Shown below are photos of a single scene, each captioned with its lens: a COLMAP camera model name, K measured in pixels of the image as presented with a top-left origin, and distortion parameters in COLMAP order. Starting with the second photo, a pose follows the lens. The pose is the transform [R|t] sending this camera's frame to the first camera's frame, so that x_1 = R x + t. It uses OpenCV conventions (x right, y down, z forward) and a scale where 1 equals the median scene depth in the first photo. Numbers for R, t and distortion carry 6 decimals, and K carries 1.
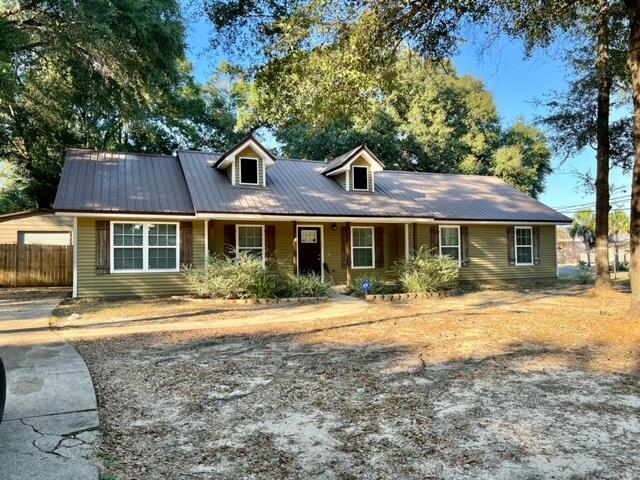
lens RADIAL K [[487.4, 0, 320.0], [0, 487.4, 240.0], [0, 0, 1]] dist [-0.000894, -0.007029]
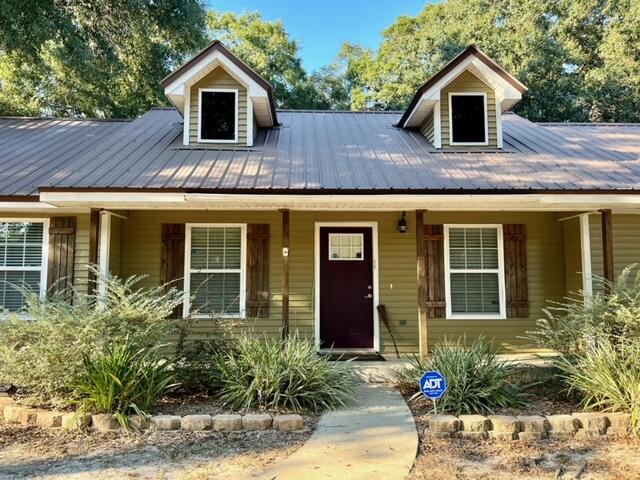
lens RADIAL K [[487.4, 0, 320.0], [0, 487.4, 240.0], [0, 0, 1]] dist [-0.000894, -0.007029]
pose [[0.931747, -0.019307, -0.362594, 0.122295], [0.001973, 0.998840, -0.048115, 0.008525], [0.363103, 0.044116, 0.930704, 0.553845]]
